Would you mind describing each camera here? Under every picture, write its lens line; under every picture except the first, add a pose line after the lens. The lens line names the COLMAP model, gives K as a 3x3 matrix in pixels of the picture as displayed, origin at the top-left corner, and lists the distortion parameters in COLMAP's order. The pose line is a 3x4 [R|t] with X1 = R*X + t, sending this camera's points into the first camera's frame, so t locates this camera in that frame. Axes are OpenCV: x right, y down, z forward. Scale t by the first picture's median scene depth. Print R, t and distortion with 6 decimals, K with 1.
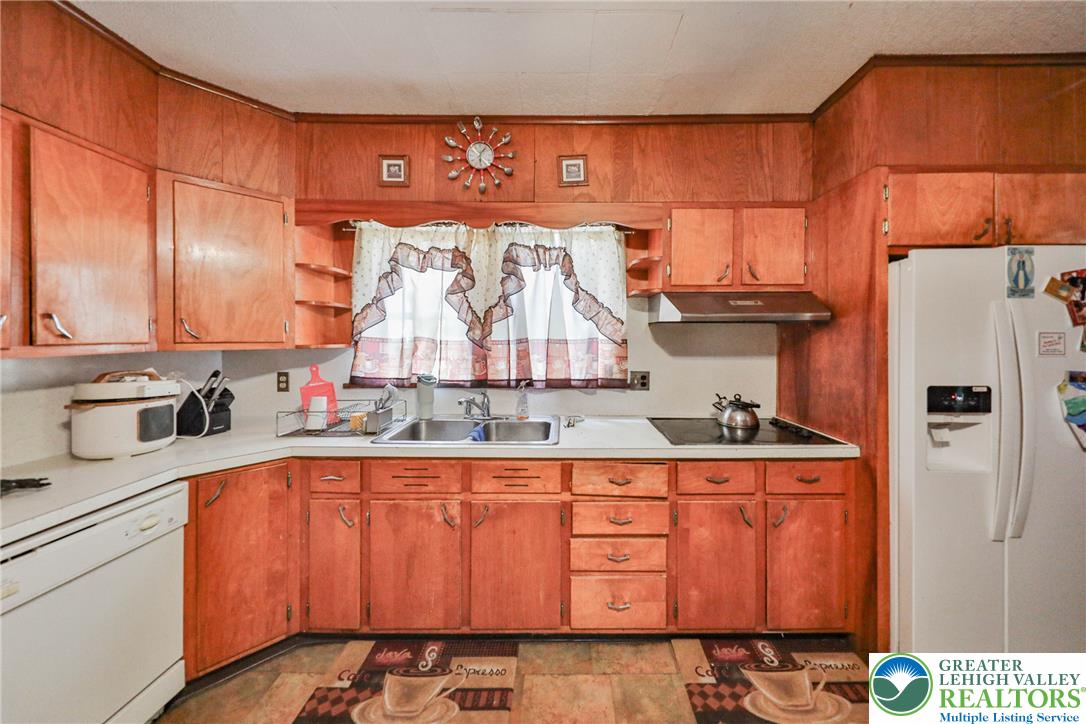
lens RADIAL K [[373.7, 0, 544.8], [0, 373.7, 339.8], [0, 0, 1]] dist [0.038648, -0.011699]
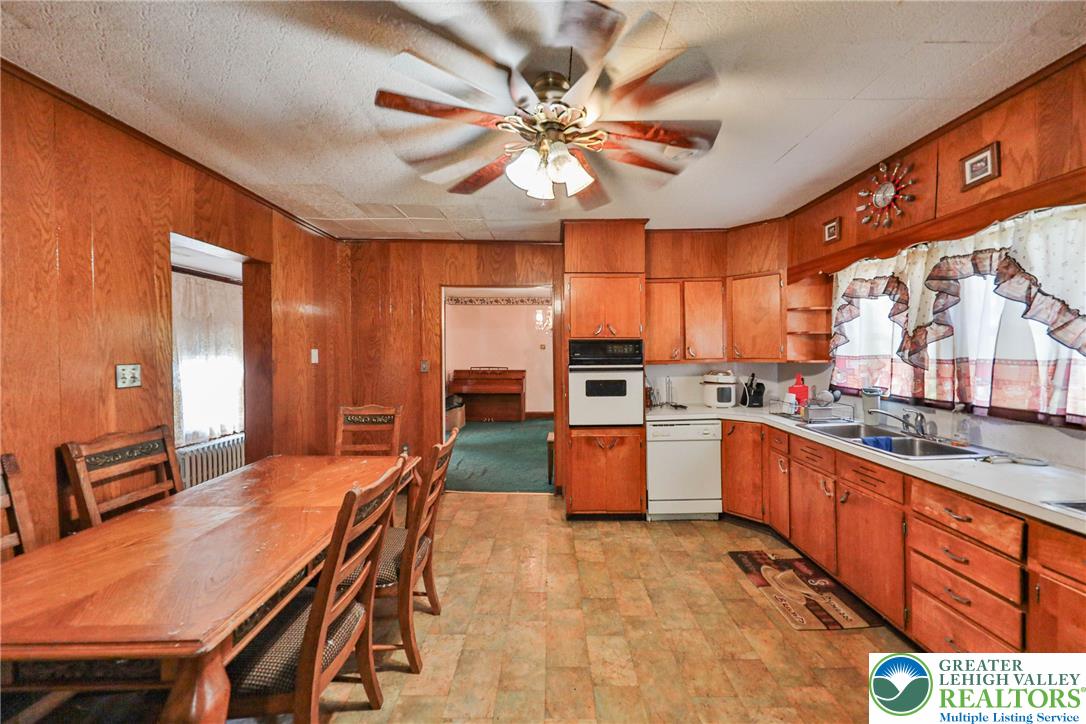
lens RADIAL K [[388.2, 0, 557.0], [0, 388.2, 356.9], [0, 0, 1]] dist [-0.000130, -0.000031]
pose [[0.025692, 0.011141, -0.999608, 0.964072], [0.002555, 0.999934, 0.011210, -0.021253], [0.999667, -0.002842, 0.025662, -0.005577]]
